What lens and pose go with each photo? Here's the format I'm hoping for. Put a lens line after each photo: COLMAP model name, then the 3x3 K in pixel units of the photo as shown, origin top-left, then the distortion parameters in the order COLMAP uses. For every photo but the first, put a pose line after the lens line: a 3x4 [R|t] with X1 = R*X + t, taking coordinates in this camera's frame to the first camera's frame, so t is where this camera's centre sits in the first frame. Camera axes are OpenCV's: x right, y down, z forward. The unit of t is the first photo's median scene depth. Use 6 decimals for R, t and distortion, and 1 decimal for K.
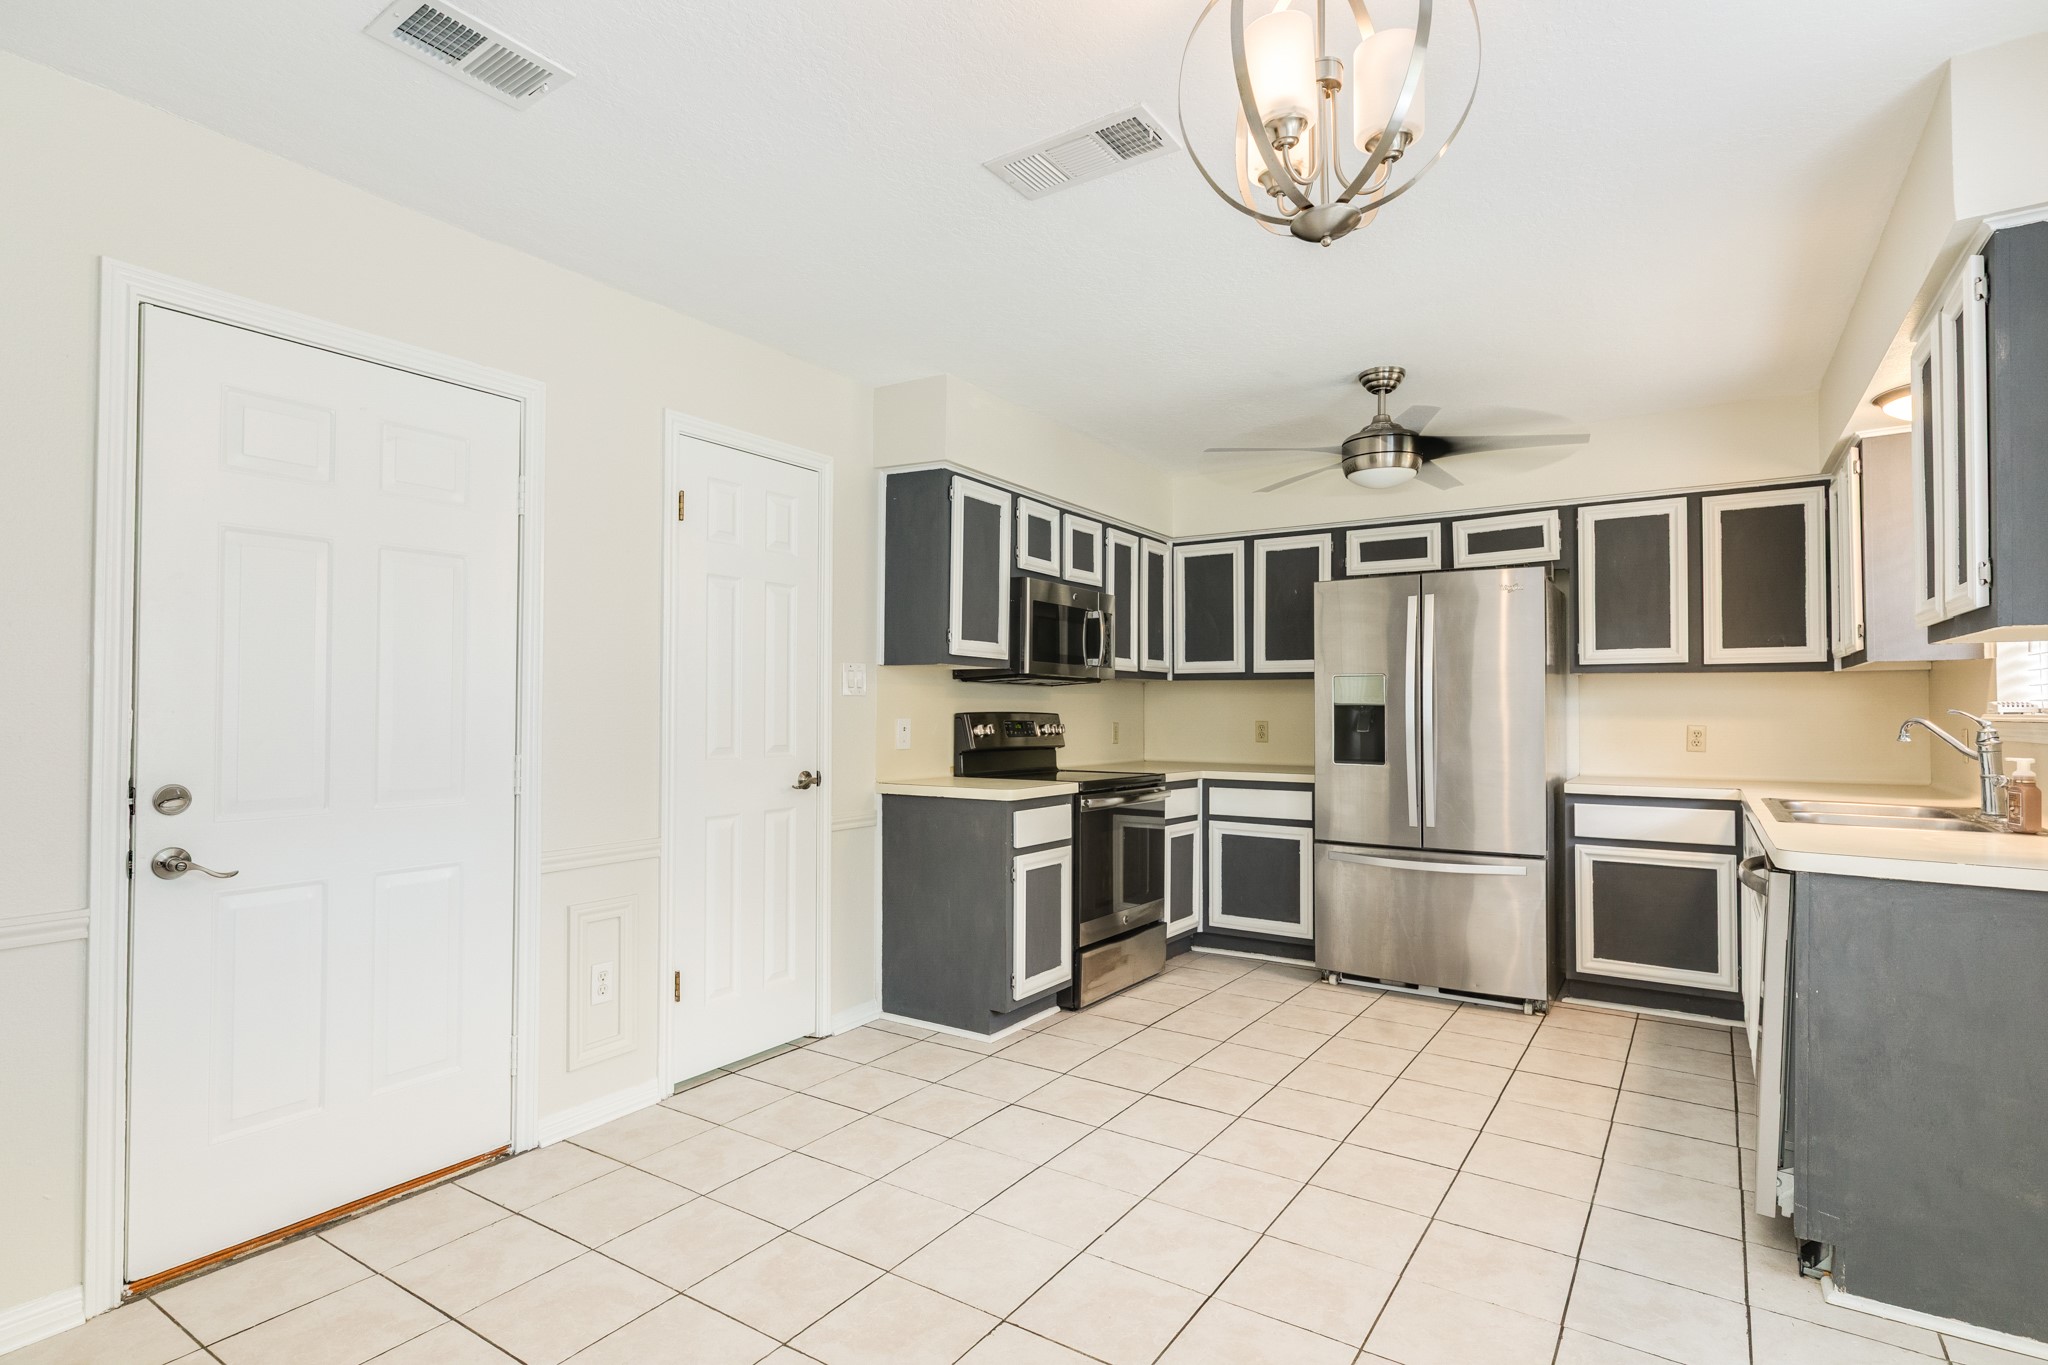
lens RADIAL K [[1010.3, 0, 1020.7], [0, 1010.3, 689.4], [0, 0, 1]] dist [-0.003635, -0.000503]
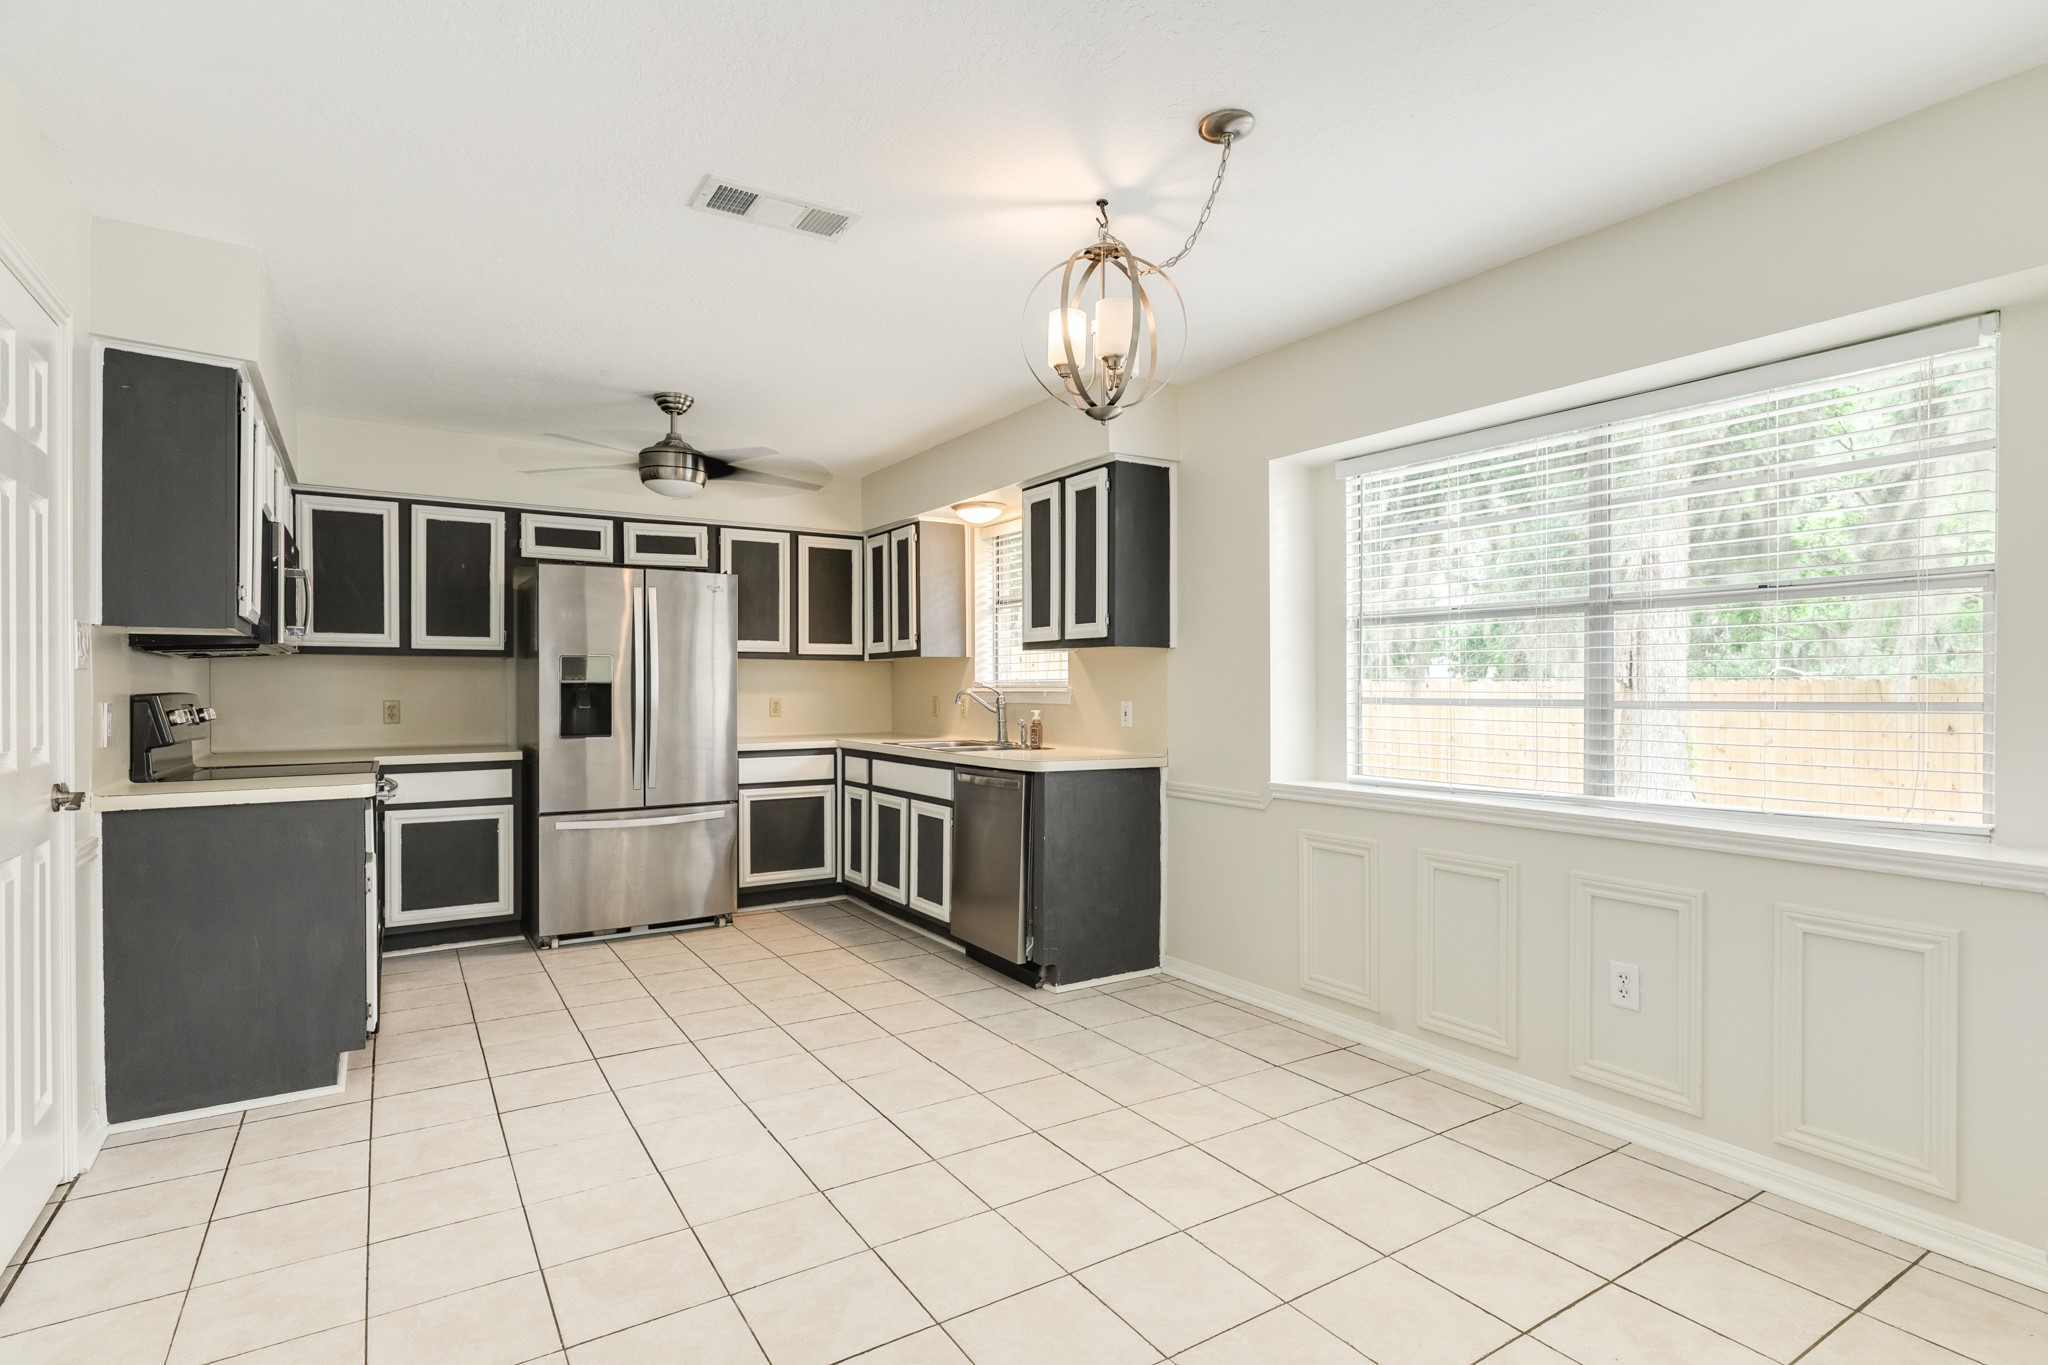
lens RADIAL K [[1010.3, 0, 1020.7], [0, 1010.3, 689.4], [0, 0, 1]] dist [-0.003635, -0.000503]
pose [[0.404737, -0.006124, 0.914412, -0.475312], [-0.013918, 0.999820, 0.012857, 0.001999], [-0.914327, -0.017931, 0.404579, 0.140080]]
